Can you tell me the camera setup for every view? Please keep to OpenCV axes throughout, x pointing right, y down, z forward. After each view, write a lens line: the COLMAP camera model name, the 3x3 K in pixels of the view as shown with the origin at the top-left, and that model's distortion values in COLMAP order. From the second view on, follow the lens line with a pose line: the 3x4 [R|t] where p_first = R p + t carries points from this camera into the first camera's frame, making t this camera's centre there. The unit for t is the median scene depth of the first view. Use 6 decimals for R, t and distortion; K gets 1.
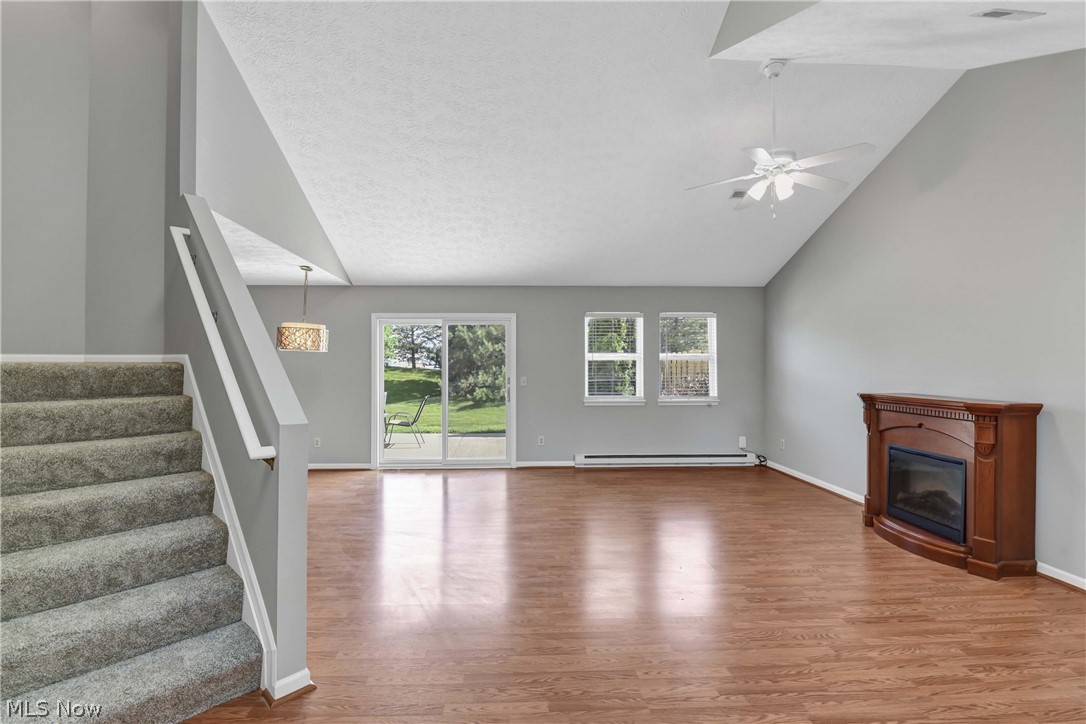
lens RADIAL K [[483.7, 0, 505.2], [0, 483.7, 360.1], [0, 0, 1]] dist [0.000073, -0.010236]
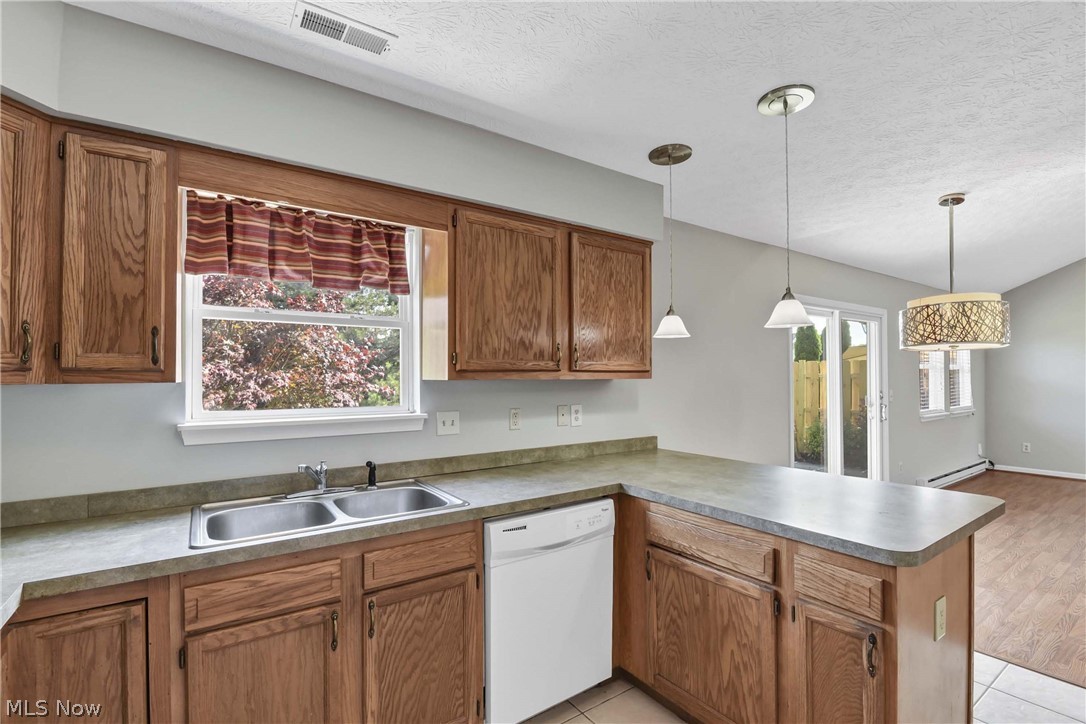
lens RADIAL K [[495.0, 0, 519.0], [0, 495.0, 377.0], [0, 0, 1]] dist [0.000220, -0.010927]
pose [[0.840726, -0.001627, 0.541459, -1.112947], [0.000704, 0.999998, 0.001912, 0.012867], [-0.541461, -0.001226, 0.840725, 0.782667]]
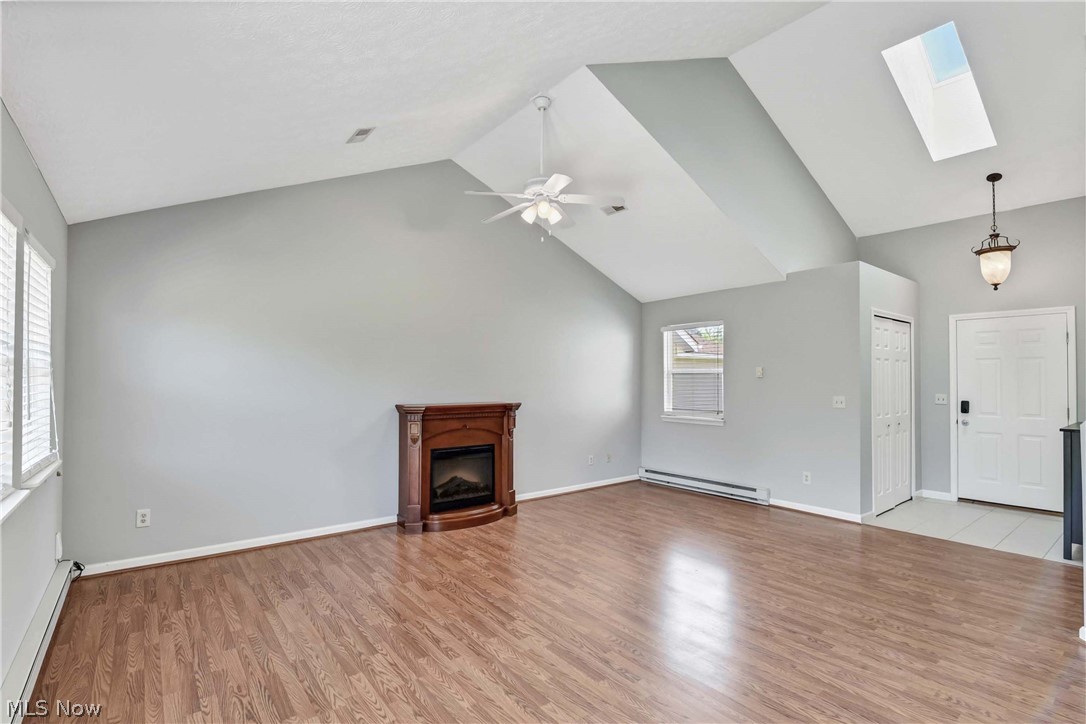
lens RADIAL K [[516.2, 0, 551.1], [0, 516.2, 372.0], [0, 0, 1]] dist [-0.000176, -0.010250]
pose [[-0.614196, 0.009373, 0.789098, -0.235622], [-0.004056, 0.999879, -0.015034, 0.008107], [-0.789143, -0.012434, -0.614083, 1.122280]]
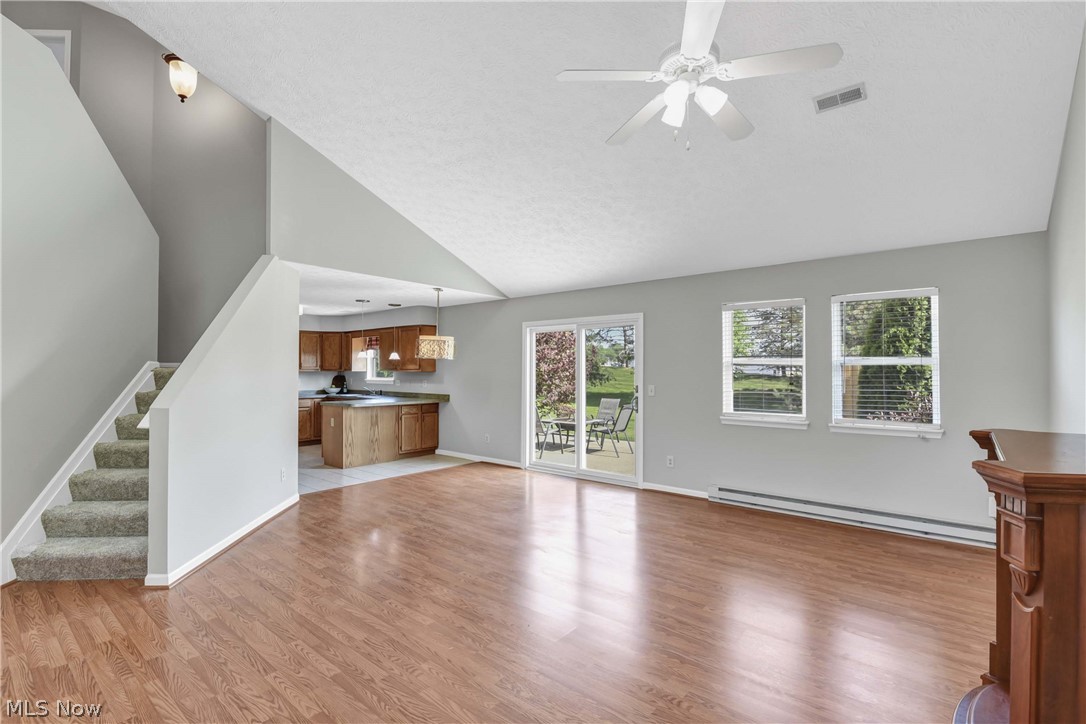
lens RADIAL K [[493.0, 0, 535.3], [0, 493.0, 361.8], [0, 0, 1]] dist [-0.003856, -0.000618]
pose [[0.750820, -0.007389, -0.660465, 0.563074], [0.000086, 0.999939, -0.011090, 0.002551], [0.660506, 0.008270, 0.750775, 0.239162]]
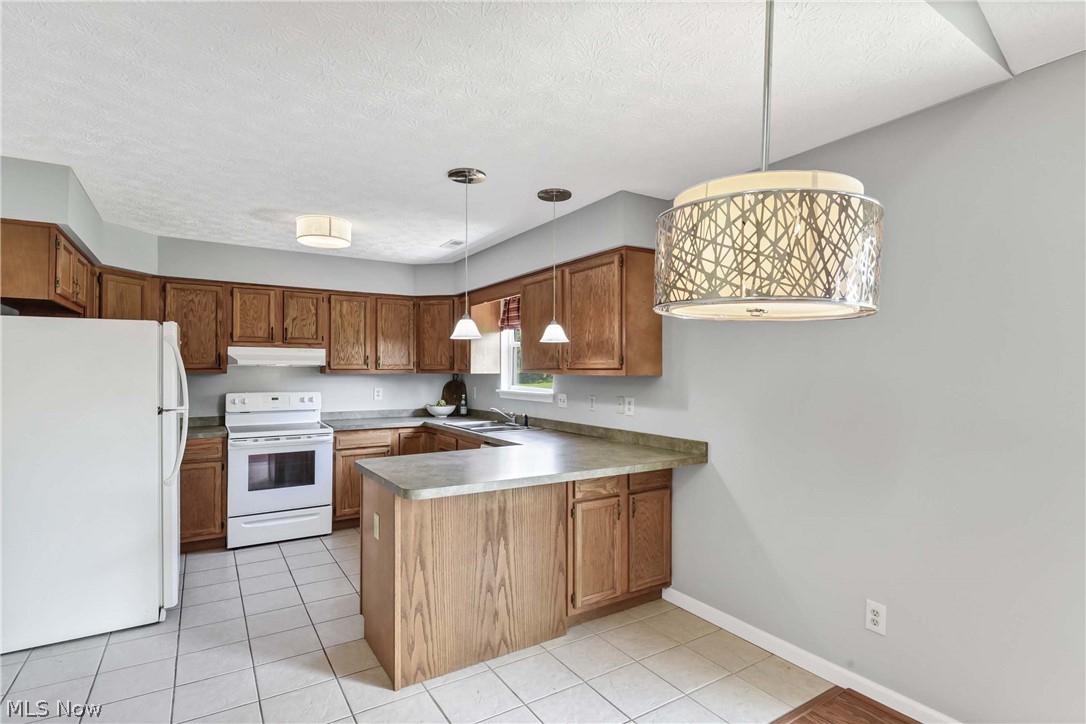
lens RADIAL K [[524.8, 0, 558.1], [0, 524.8, 372.5], [0, 0, 1]] dist [0.001397, -0.000507]
pose [[0.546077, 0.006587, -0.837709, -0.255103], [-0.000395, 0.999971, 0.007605, 0.007874], [0.837735, -0.003822, 0.546064, 0.764593]]
